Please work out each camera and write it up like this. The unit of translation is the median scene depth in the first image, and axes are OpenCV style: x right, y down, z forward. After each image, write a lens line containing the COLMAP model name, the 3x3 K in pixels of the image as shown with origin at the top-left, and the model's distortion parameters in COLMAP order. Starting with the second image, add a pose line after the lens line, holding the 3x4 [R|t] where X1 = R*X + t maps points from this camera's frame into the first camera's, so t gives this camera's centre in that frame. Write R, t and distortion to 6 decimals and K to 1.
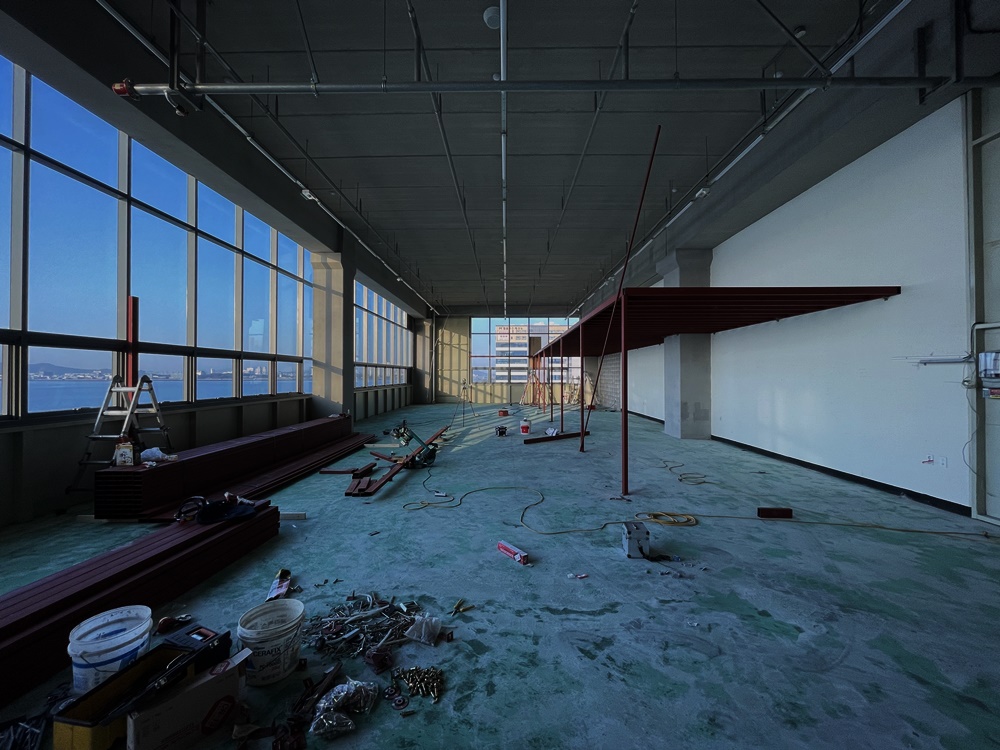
lens RADIAL K [[403.0, 0, 500.0], [0, 403.0, 375.0], [0, 0, 1]] dist [-0.002130, -0.000357]
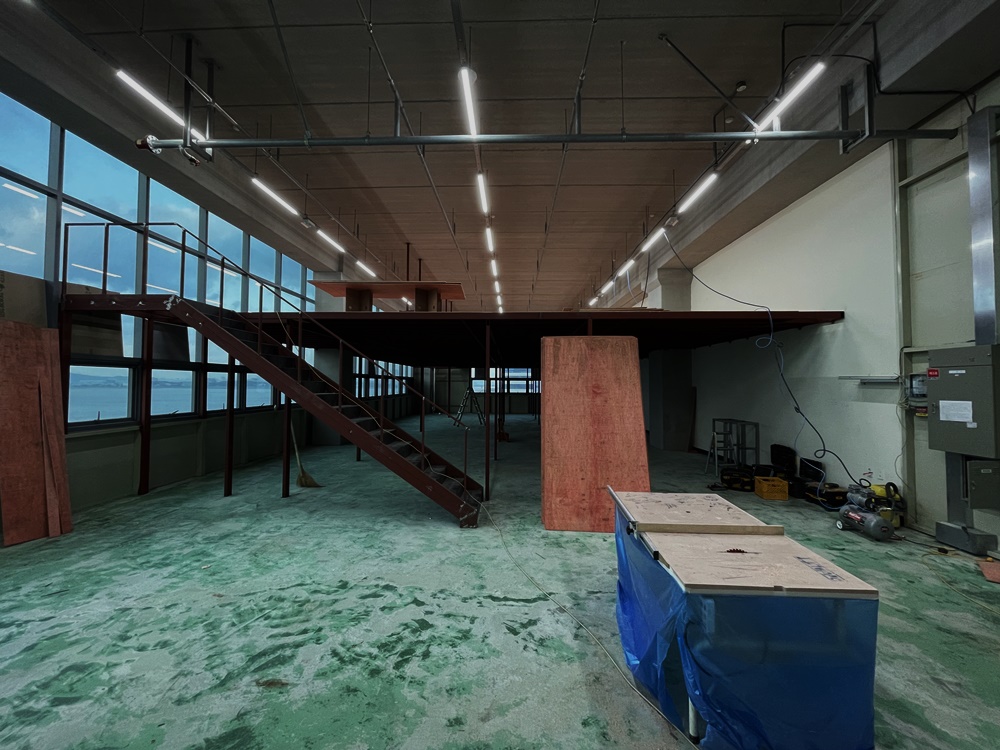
lens RADIAL K [[403.0, 0, 500.0], [0, 403.0, 375.0], [0, 0, 1]] dist [-0.002130, -0.000357]
pose [[0.999841, 0.004212, -0.017317, 0.164996], [-0.004568, 0.999778, -0.020564, -0.042575], [0.017227, 0.020640, 0.999639, -0.188318]]
